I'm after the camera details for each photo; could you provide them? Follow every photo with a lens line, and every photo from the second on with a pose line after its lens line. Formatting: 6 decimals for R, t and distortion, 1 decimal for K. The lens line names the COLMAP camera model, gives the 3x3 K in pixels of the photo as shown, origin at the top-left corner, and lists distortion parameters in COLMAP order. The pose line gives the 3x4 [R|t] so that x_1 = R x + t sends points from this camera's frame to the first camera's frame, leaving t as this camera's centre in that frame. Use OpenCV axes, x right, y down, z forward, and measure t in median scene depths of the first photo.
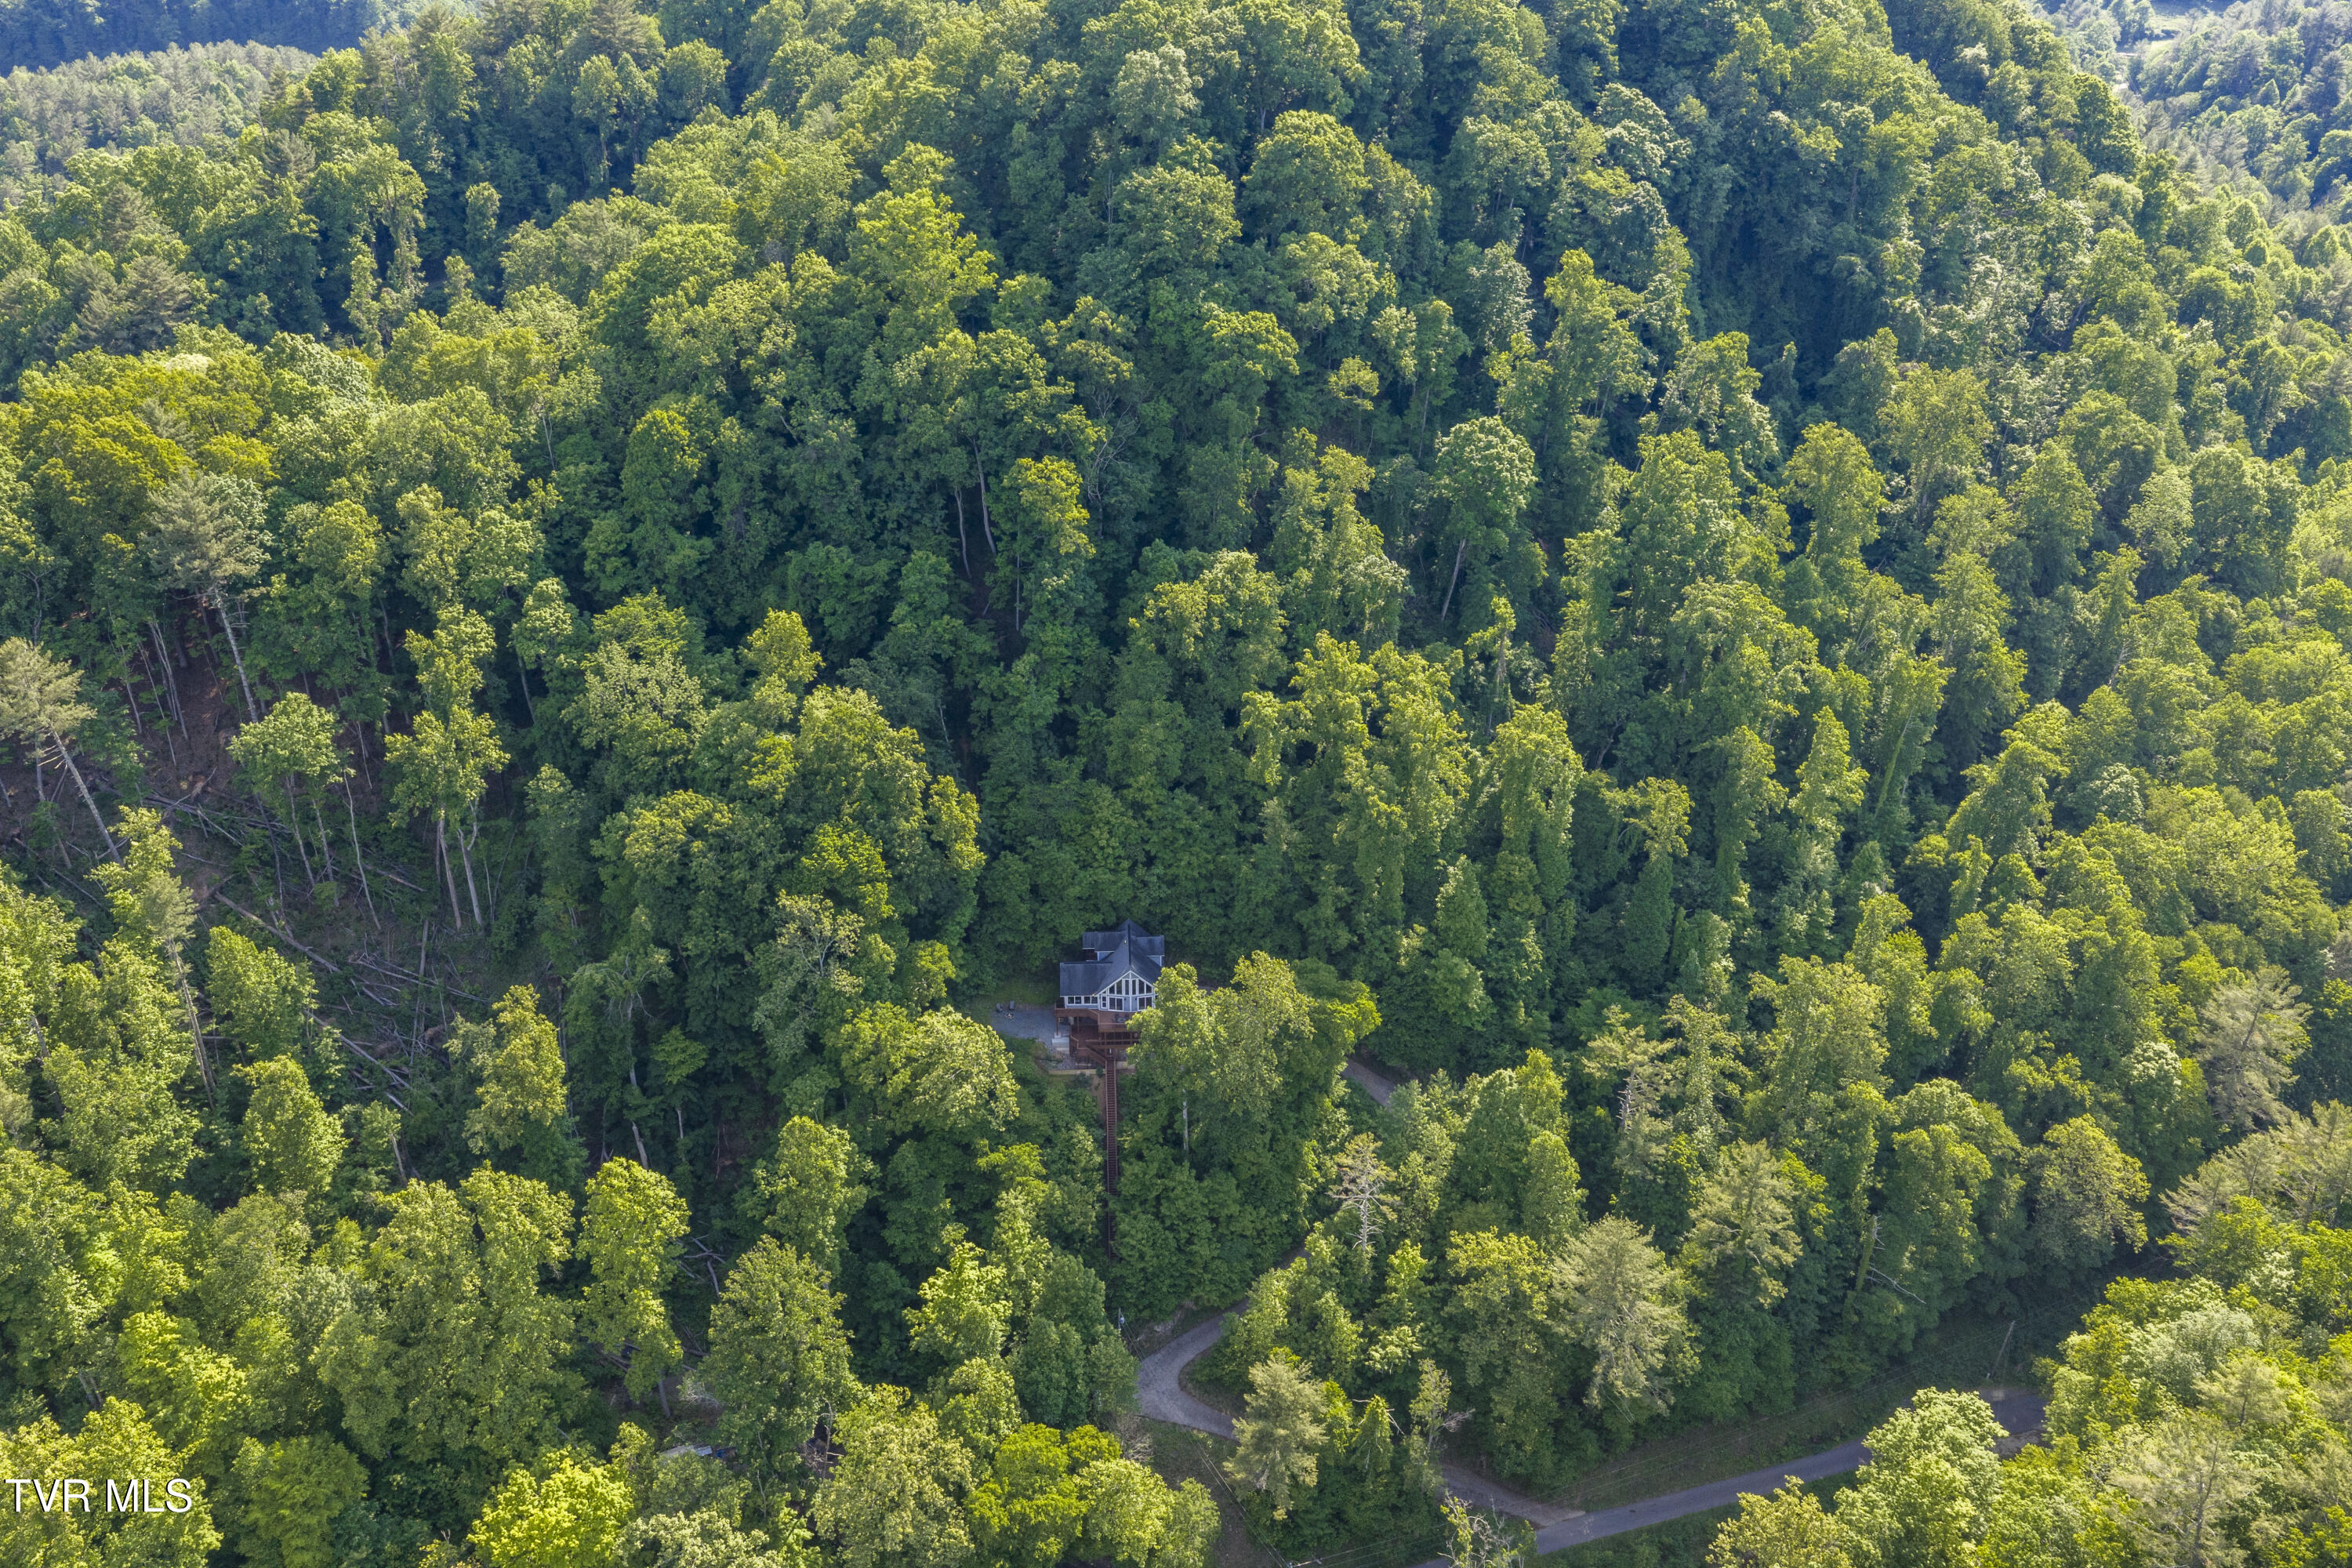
lens RADIAL K [[1947.6, 0, 1179.8], [0, 1947.6, 798.8], [0, 0, 1]] dist [0.012410, -0.009226]
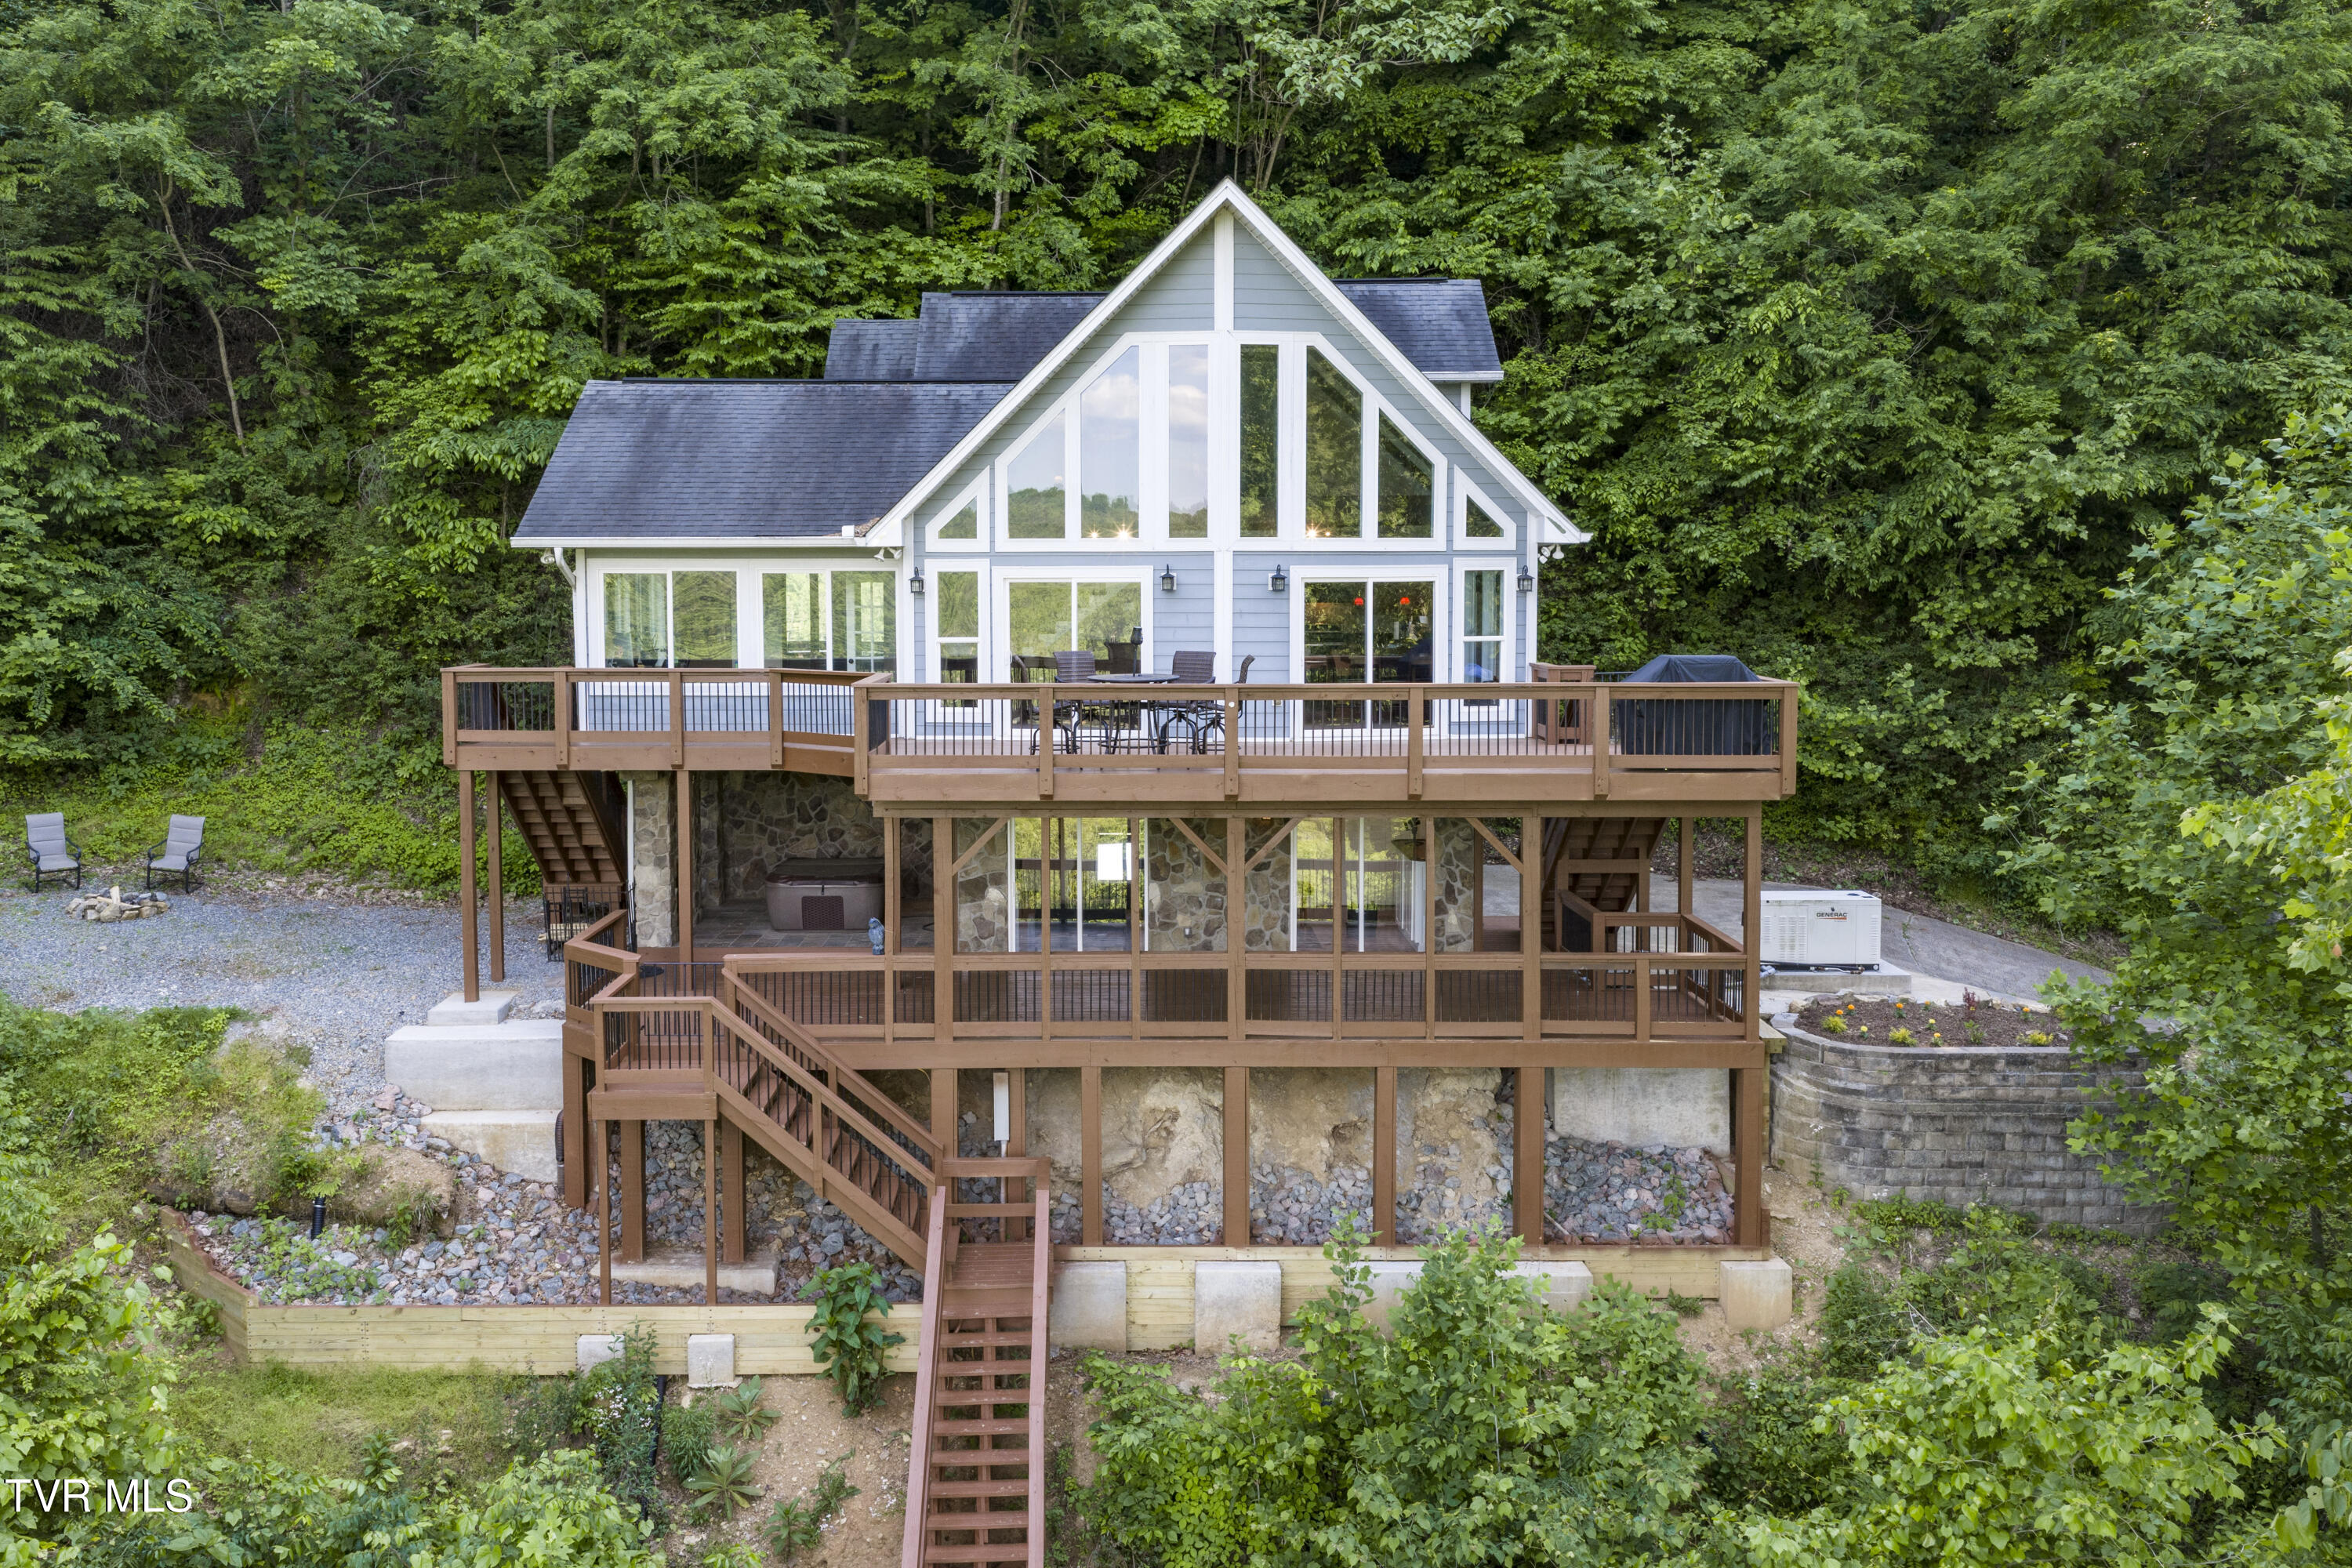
lens RADIAL K [[1986.2, 0, 1096.0], [0, 1986.2, 714.9], [0, 0, 1]] dist [0.011110, 0.004337]
pose [[0.998642, -0.003660, -0.051972, -0.025482], [-0.019298, 0.900589, -0.434242, 0.146665], [0.048394, 0.434655, 0.899296, 0.876072]]
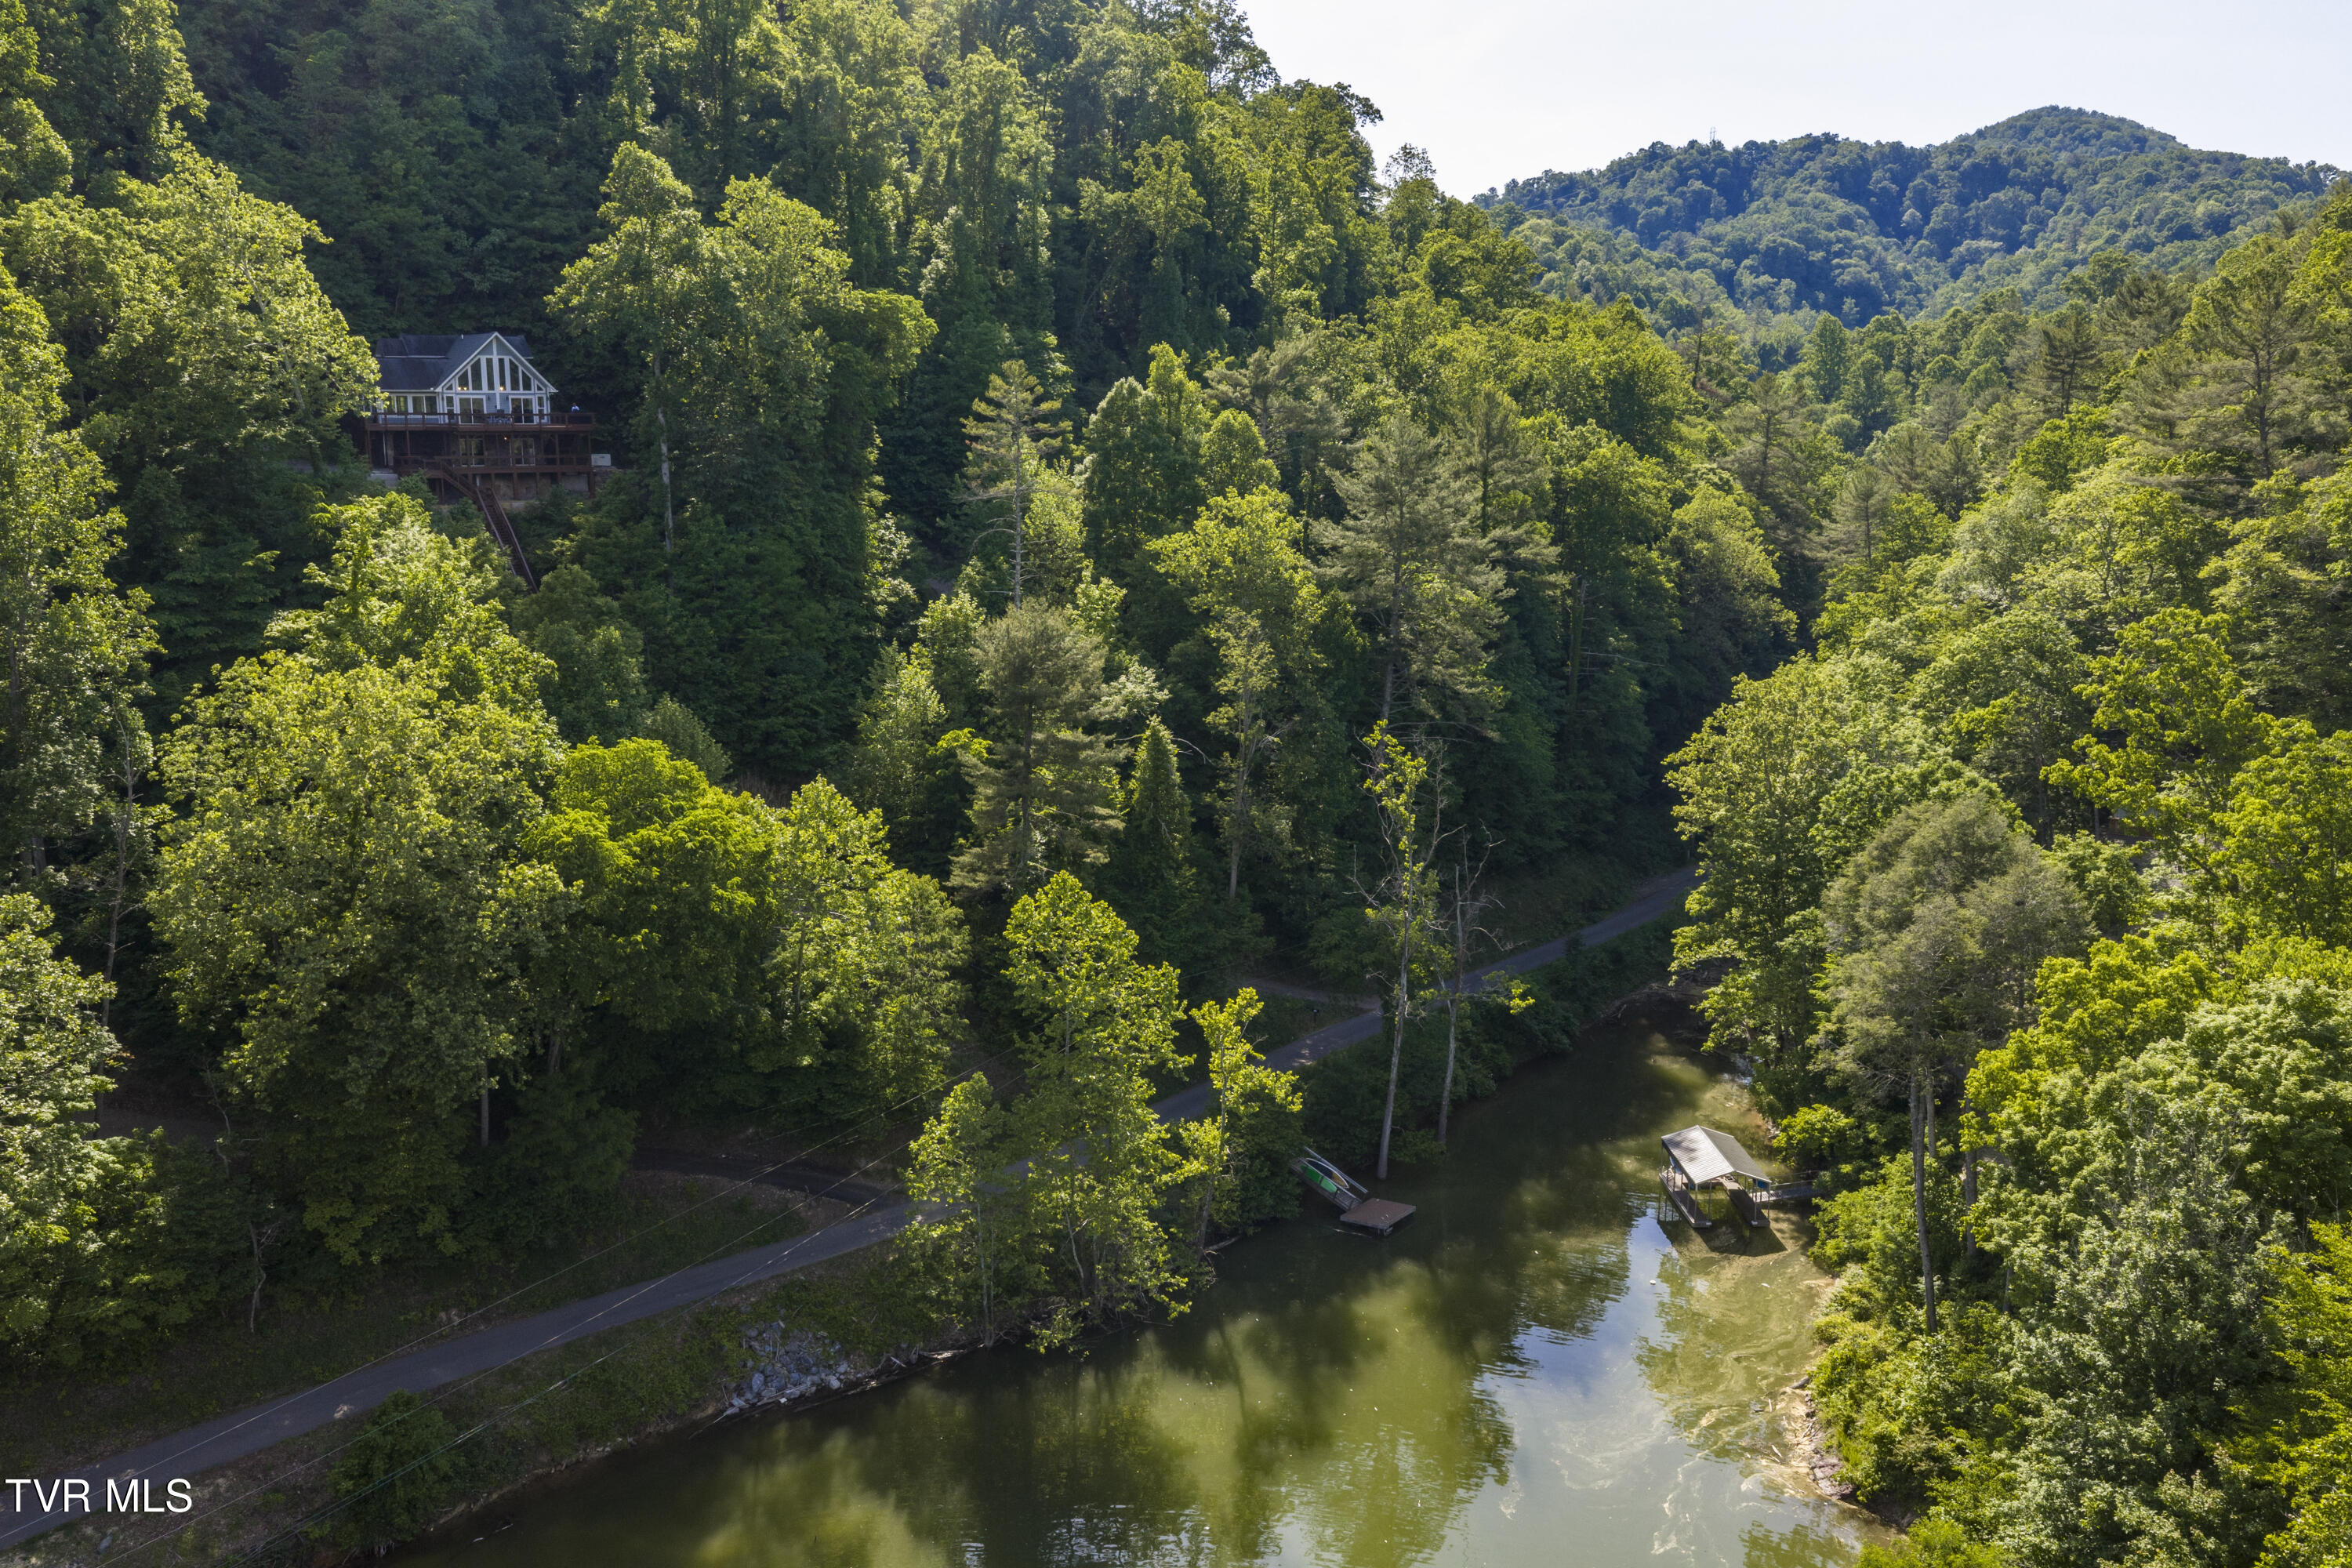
lens RADIAL K [[1947.6, 0, 1179.8], [0, 1947.6, 798.8], [0, 0, 1]] dist [0.012410, -0.009226]
pose [[0.835574, -0.110039, 0.538245, -0.177485], [0.267053, 0.937549, -0.222901, 0.388463], [-0.480103, 0.329990, 0.812778, 0.440626]]
